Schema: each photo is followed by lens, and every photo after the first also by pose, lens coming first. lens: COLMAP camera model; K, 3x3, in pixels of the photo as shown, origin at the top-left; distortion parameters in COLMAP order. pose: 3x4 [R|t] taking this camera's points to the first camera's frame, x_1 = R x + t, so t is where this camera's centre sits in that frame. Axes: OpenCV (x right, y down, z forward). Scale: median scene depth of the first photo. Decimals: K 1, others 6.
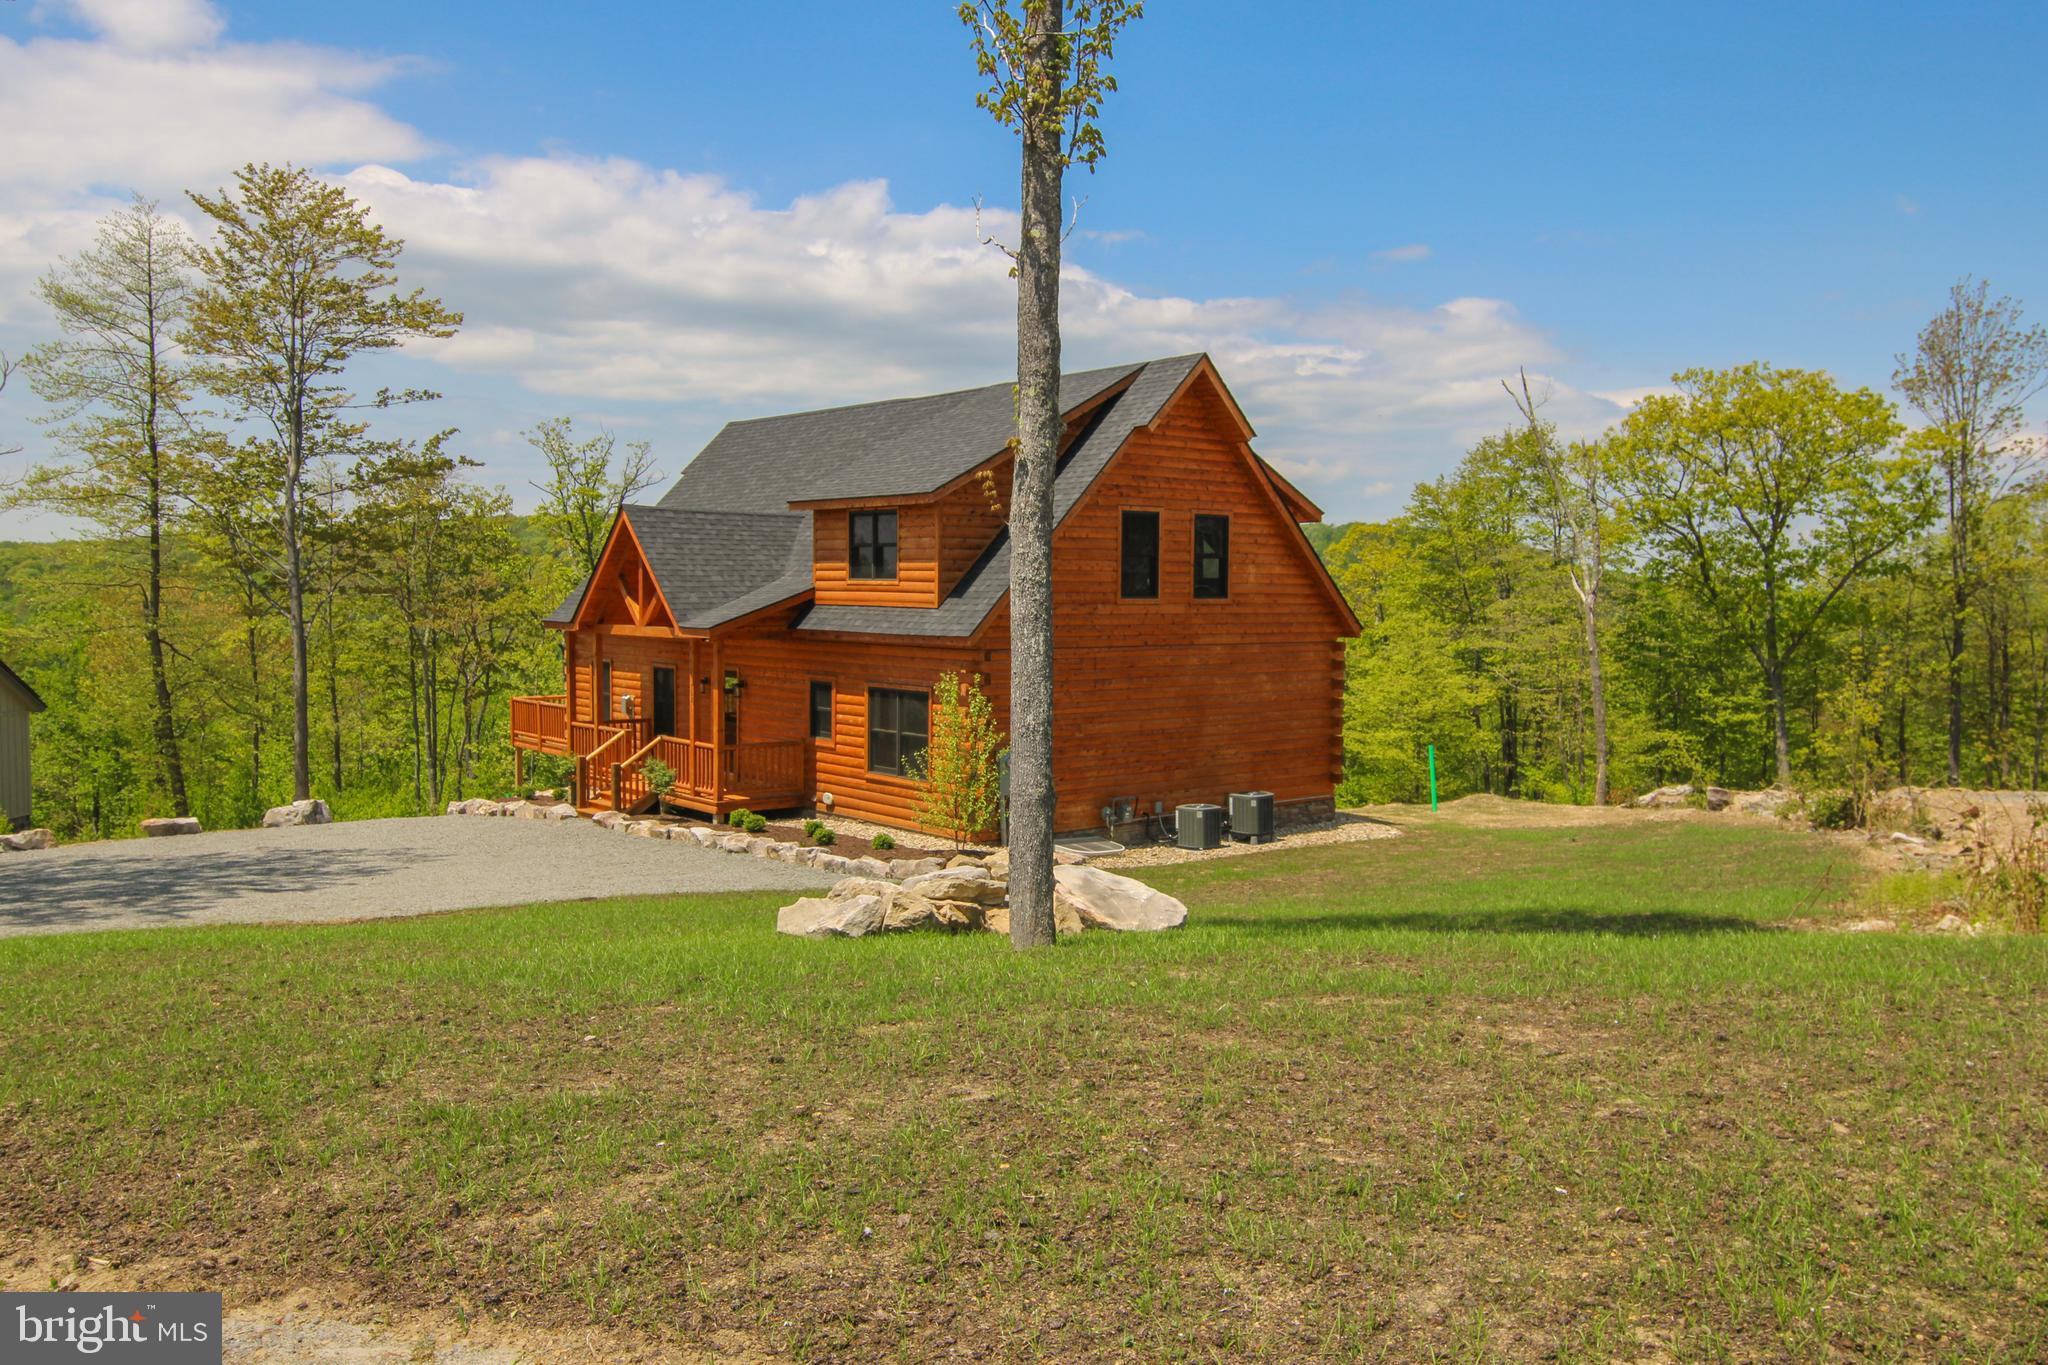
lens RADIAL K [[1555.6, 0, 1026.7], [0, 1555.6, 677.9], [0, 0, 1]] dist [0.012329, 0.007592]
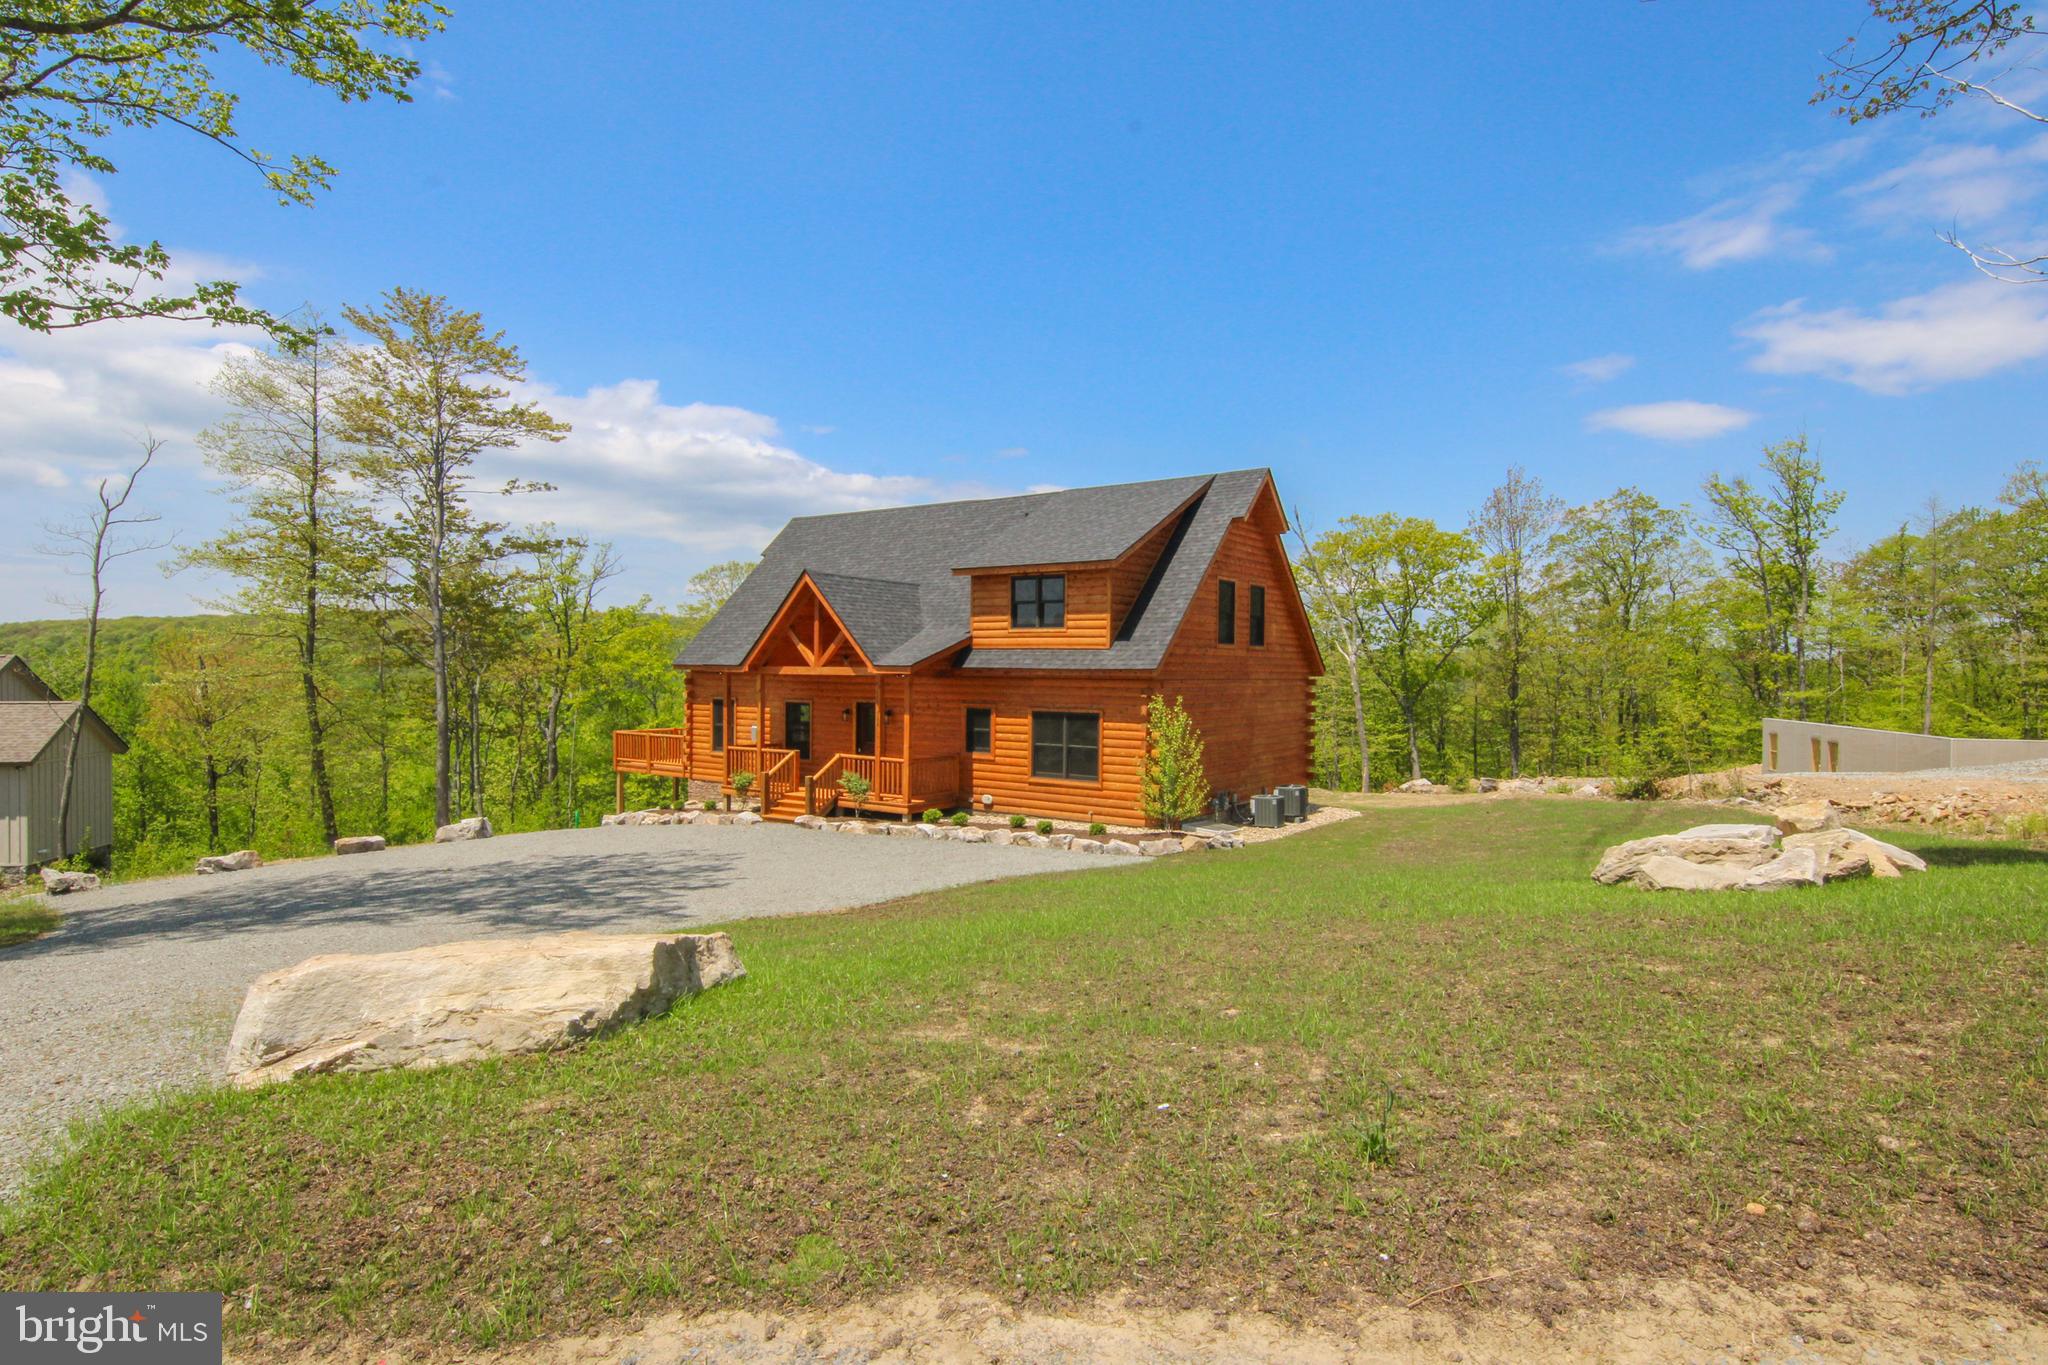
lens RADIAL K [[1041.3, 0, 1029.0], [0, 1041.3, 681.6], [0, 0, 1]] dist [0.013510, -0.008408]
pose [[0.967403, -0.001597, 0.253236, -0.309967], [0.012703, 0.999027, -0.042227, 0.017013], [-0.252922, 0.044067, 0.966483, 0.155112]]
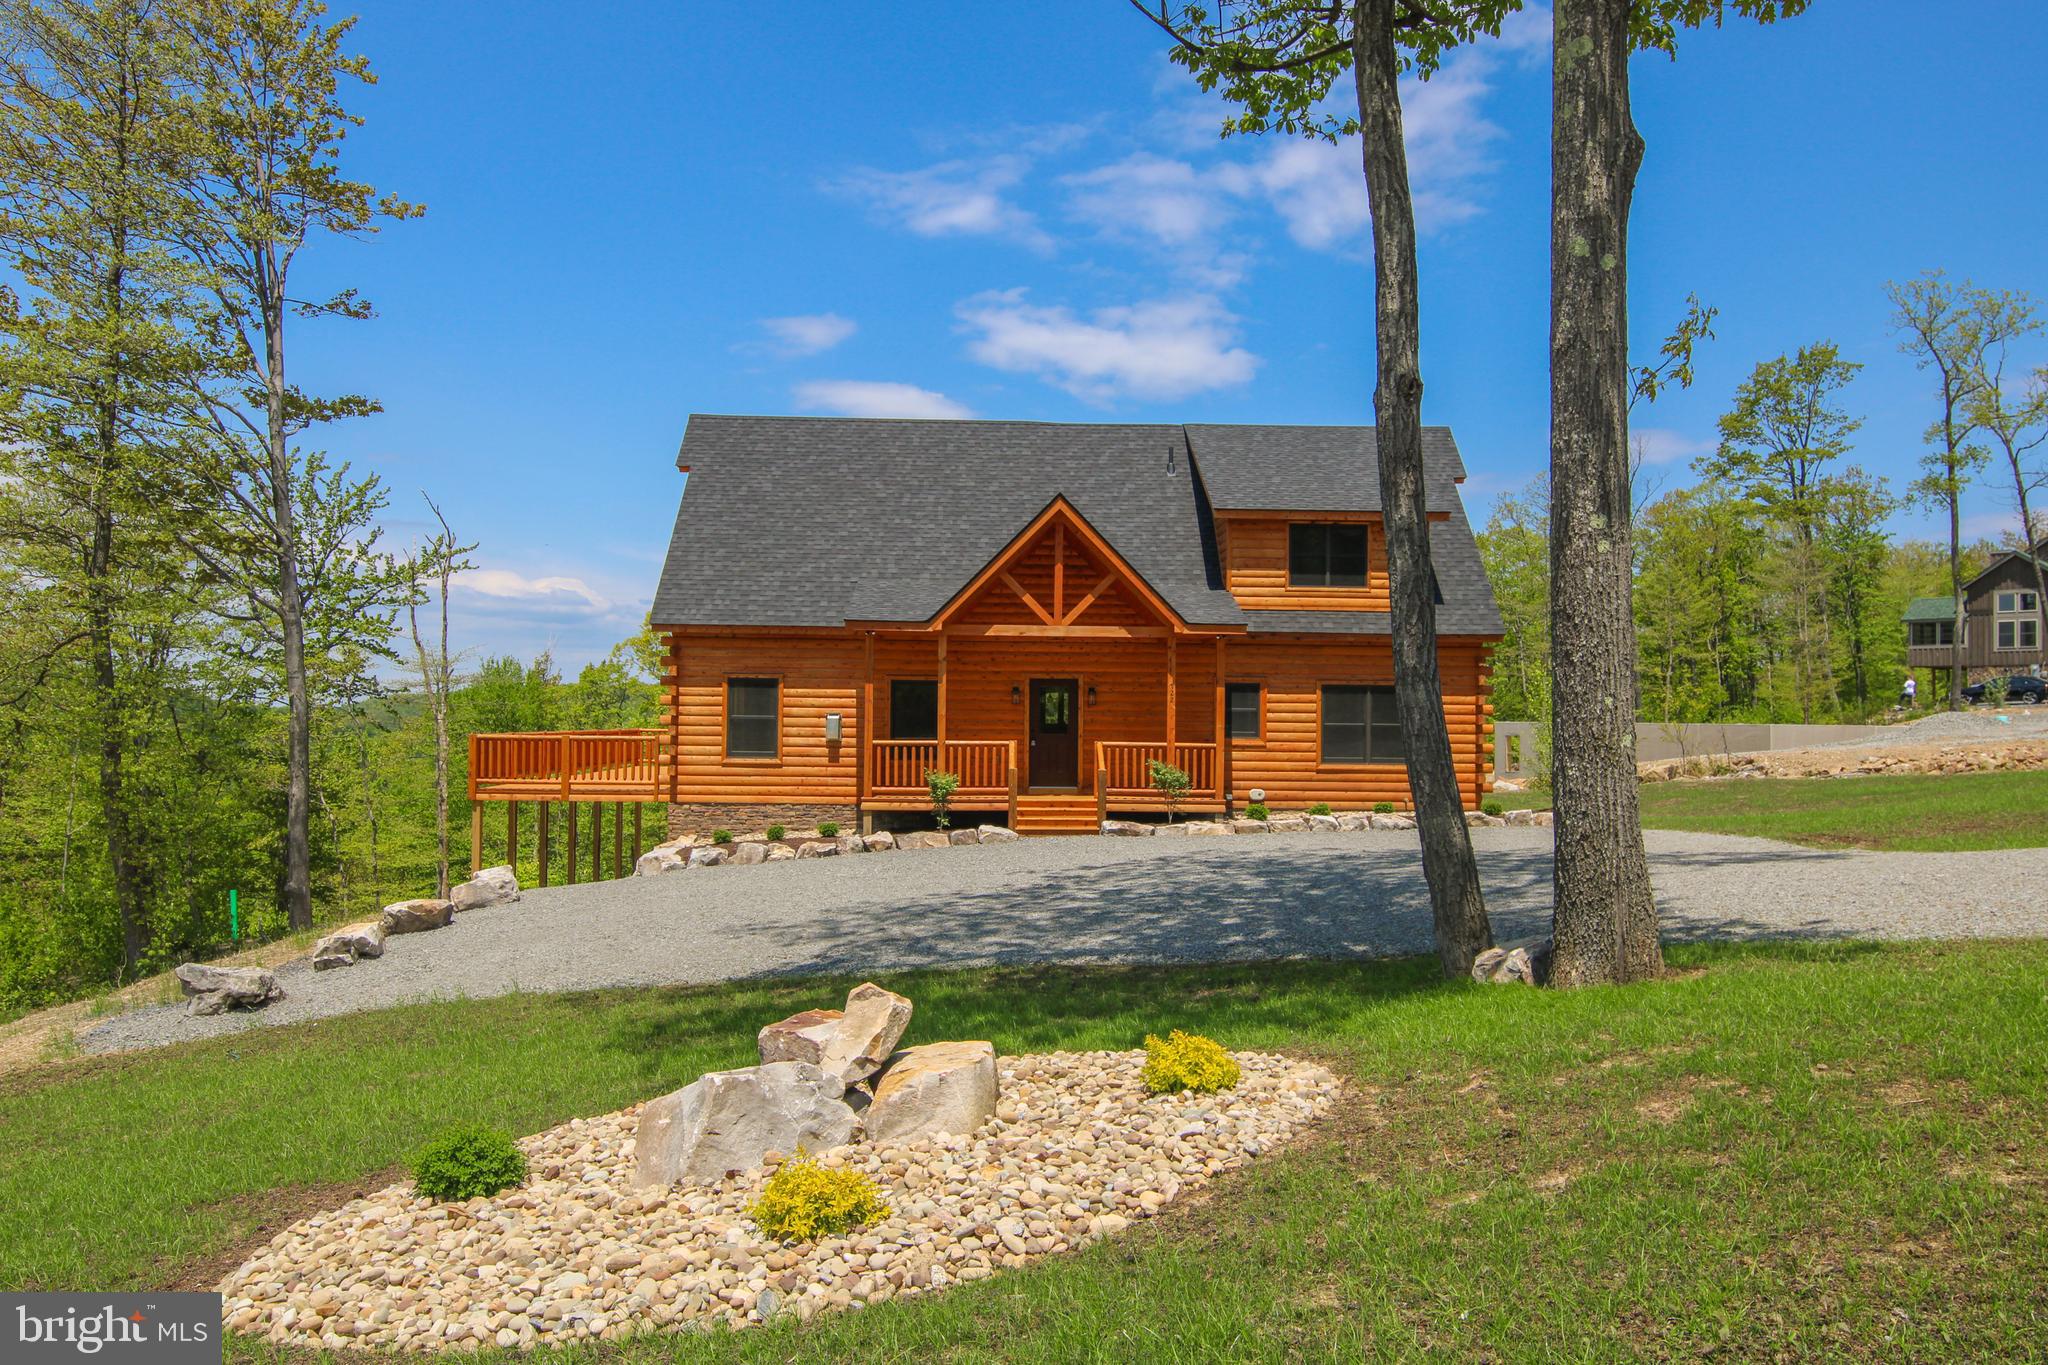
lens RADIAL K [[1475.5, 0, 1018.8], [0, 1475.5, 685.9], [0, 0, 1]] dist [0.002617, 0.000955]
pose [[0.635114, 0.014769, 0.772277, -0.989559], [0.037355, 0.998060, -0.049808, 0.047901], [-0.771514, 0.060482, 0.633330, 0.488152]]
